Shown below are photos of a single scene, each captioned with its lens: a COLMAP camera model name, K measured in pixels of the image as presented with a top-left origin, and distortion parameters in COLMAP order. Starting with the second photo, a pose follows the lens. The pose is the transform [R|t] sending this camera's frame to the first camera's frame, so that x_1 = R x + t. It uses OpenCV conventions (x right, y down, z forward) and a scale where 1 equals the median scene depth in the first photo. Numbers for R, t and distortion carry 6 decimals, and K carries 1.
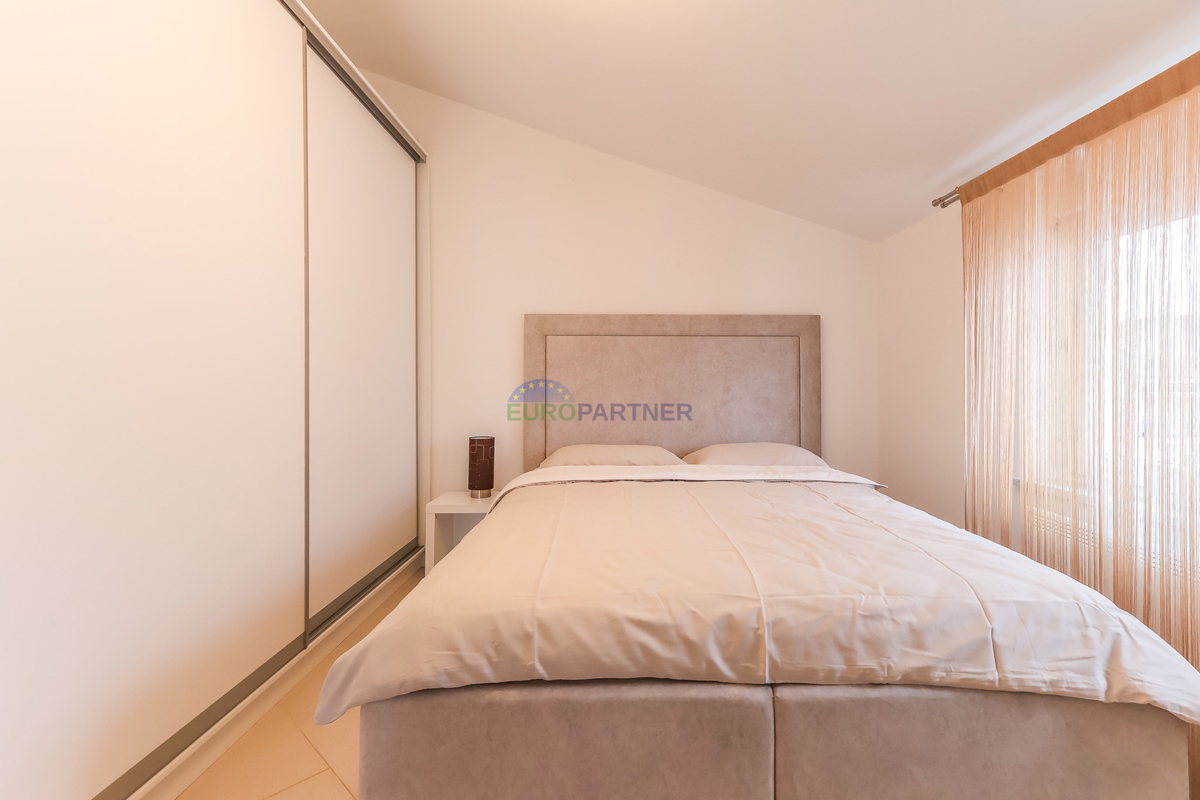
lens RADIAL K [[561.5, 0, 601.2], [0, 561.5, 381.6], [0, 0, 1]] dist [0.020592, 0.000165]
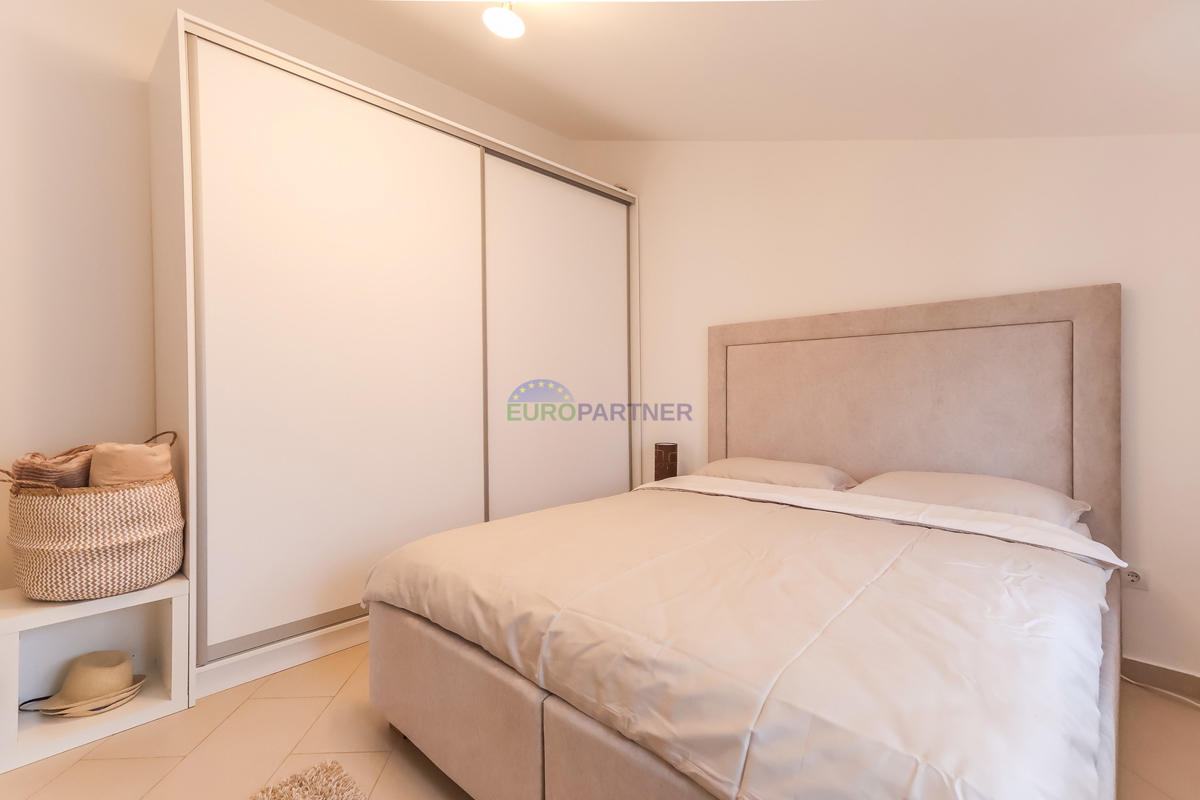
lens RADIAL K [[547.5, 0, 600.0], [0, 547.5, 400.0], [0, 0, 1]] dist [0.025025, 0.000454]
pose [[0.701421, 0.003432, -0.712739, 0.454017], [0.008990, 0.999866, 0.013662, -0.001879], [0.712691, -0.015991, 0.701296, 0.158518]]
